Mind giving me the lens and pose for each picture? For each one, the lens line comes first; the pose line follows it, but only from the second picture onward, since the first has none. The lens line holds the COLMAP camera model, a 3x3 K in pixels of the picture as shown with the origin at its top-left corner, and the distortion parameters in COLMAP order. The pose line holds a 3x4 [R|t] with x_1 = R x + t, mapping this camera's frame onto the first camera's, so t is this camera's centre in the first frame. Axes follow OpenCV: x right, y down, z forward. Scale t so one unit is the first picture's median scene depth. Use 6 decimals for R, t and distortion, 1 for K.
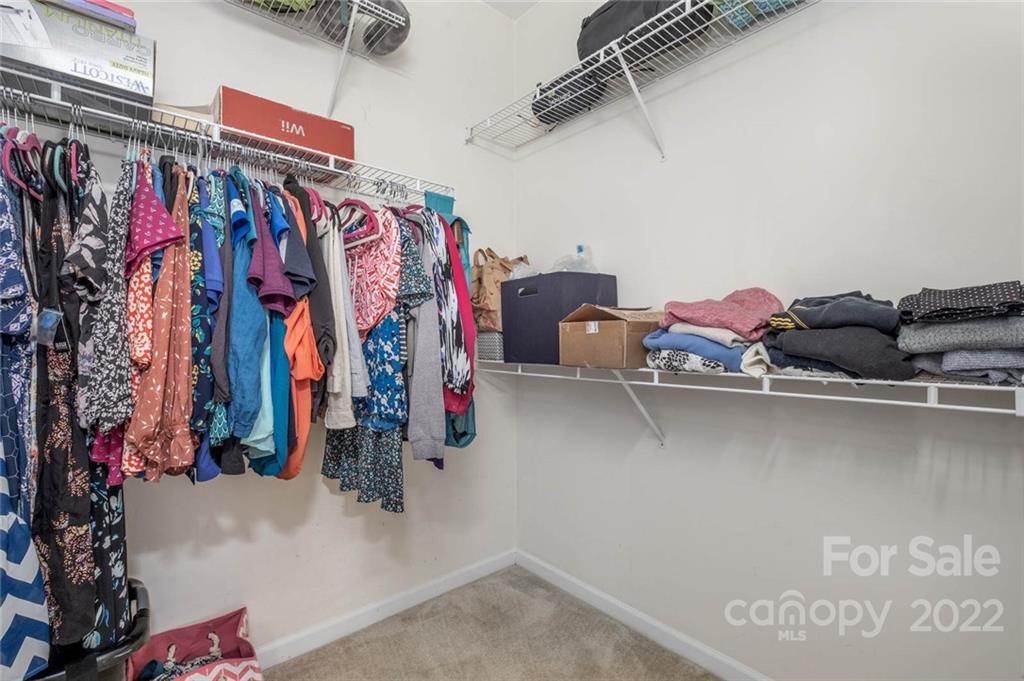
lens RADIAL K [[455.4, 0, 511.1], [0, 455.4, 337.2], [0, 0, 1]] dist [-0.004028, 0.000396]
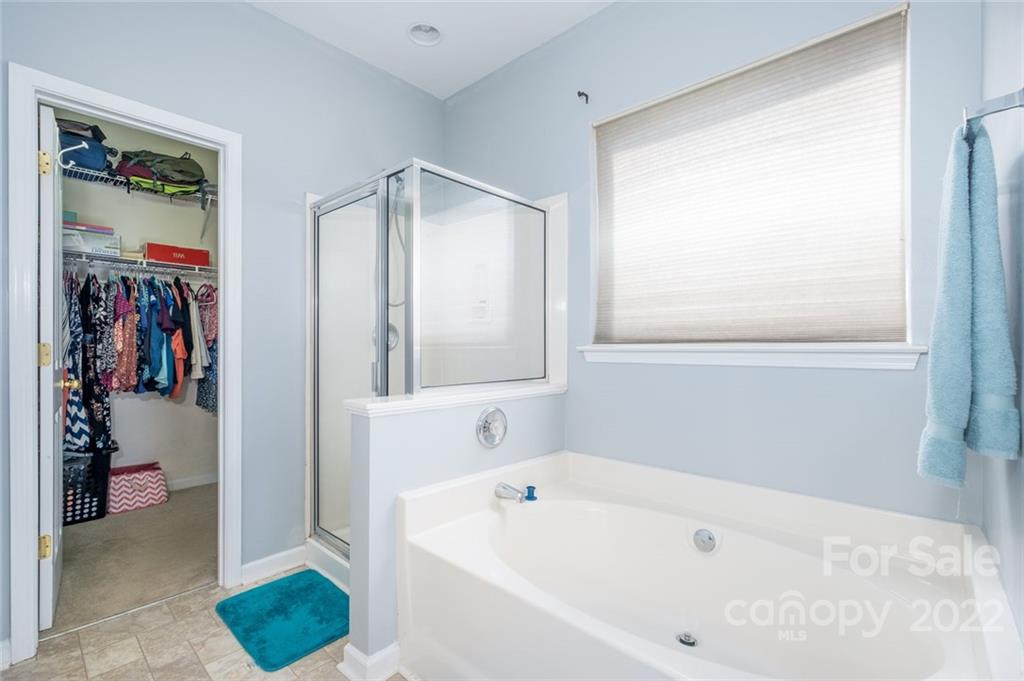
lens RADIAL K [[455.4, 0, 513.4], [0, 455.4, 344.3], [0, 0, 1]] dist [-0.004028, 0.000396]
pose [[0.992652, 0.001240, 0.120996, 1.386479], [-0.001701, 0.999992, 0.003701, -0.006408], [-0.120990, -0.003880, 0.992646, -2.248643]]
